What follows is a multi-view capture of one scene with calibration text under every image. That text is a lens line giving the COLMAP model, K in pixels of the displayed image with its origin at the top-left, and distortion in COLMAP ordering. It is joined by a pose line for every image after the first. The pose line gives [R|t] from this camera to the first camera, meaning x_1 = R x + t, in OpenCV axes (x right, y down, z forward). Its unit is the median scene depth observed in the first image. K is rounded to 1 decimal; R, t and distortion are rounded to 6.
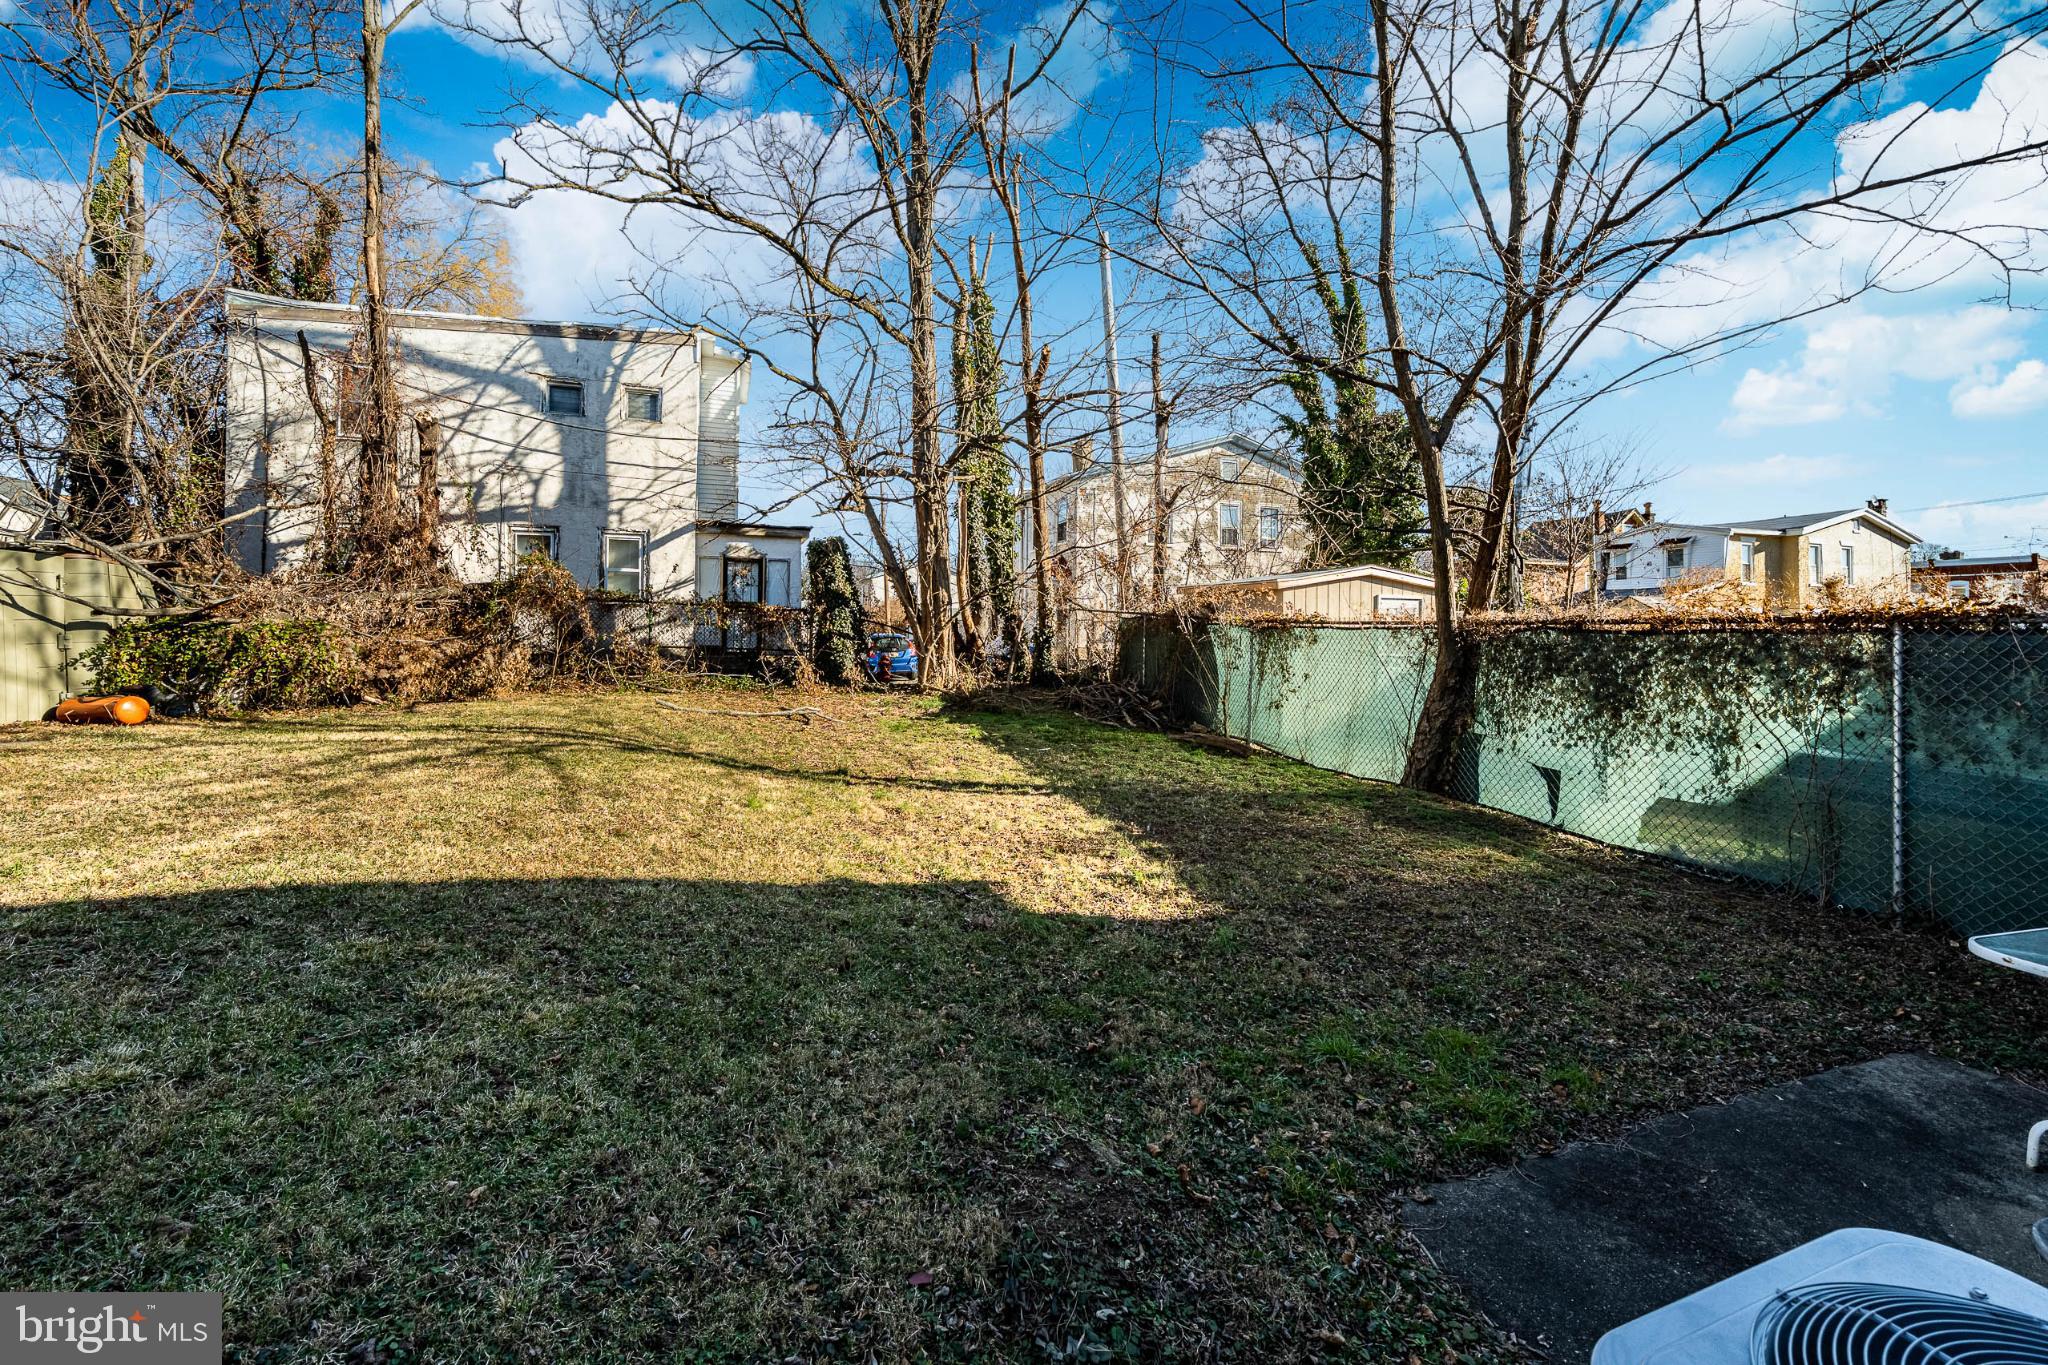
lens RADIAL K [[737.1, 0, 921.6], [0, 737.1, 632.3], [0, 0, 1]] dist [-0.001579, -0.000283]
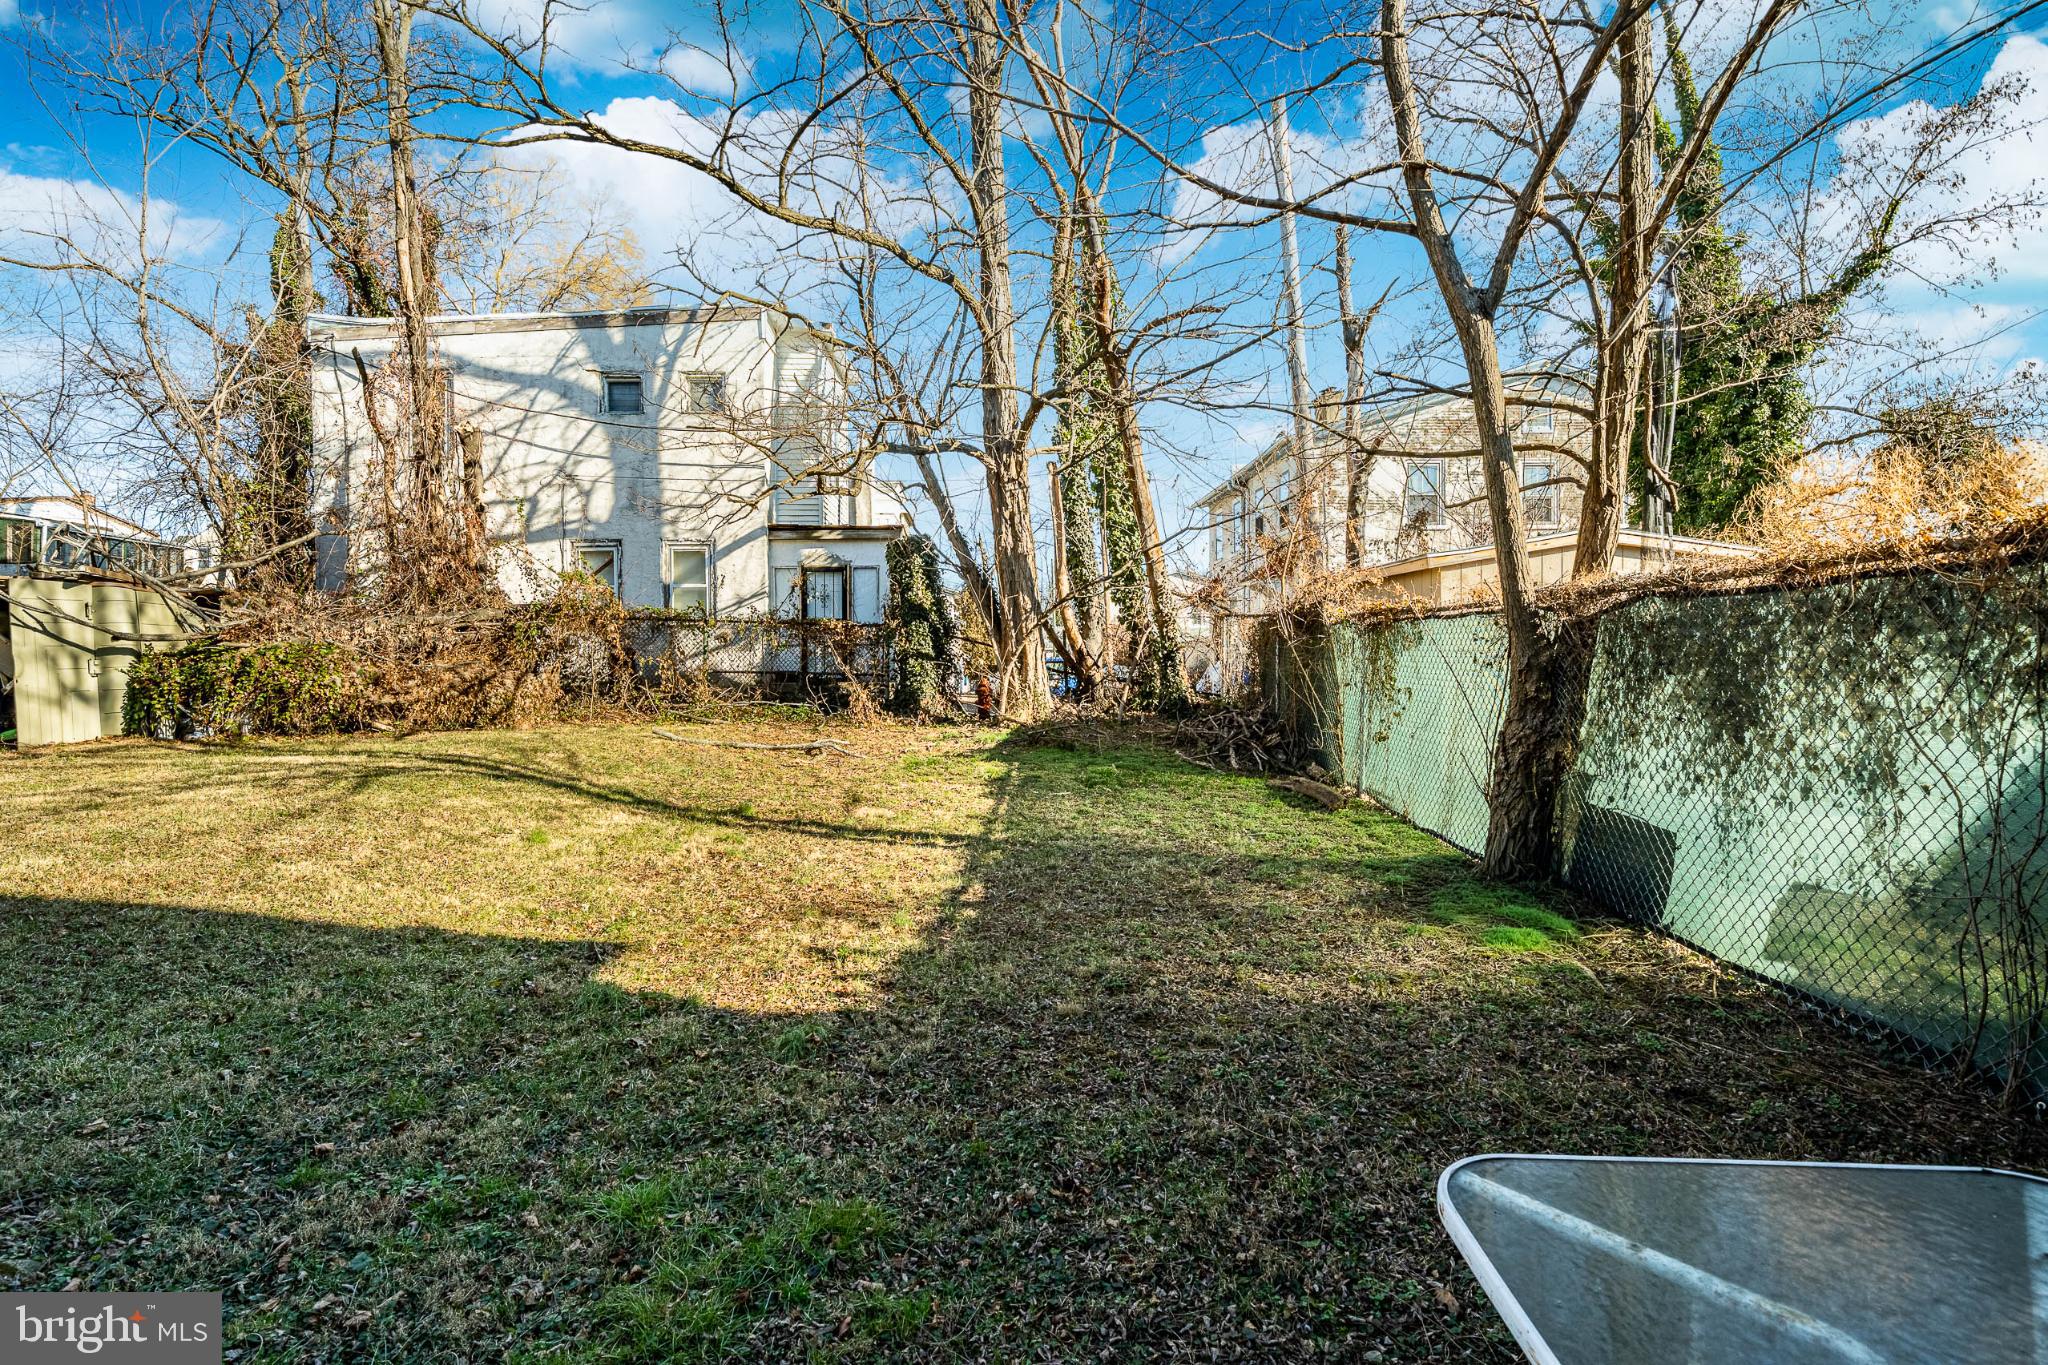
lens RADIAL K [[889.5, 0, 966.0], [0, 889.5, 689.6], [0, 0, 1]] dist [0.000366, 0.000415]
pose [[0.962393, -0.007827, -0.271548, 0.229375], [0.015136, 0.999577, 0.024833, 0.020194], [0.271239, -0.028009, 0.962104, 0.070814]]
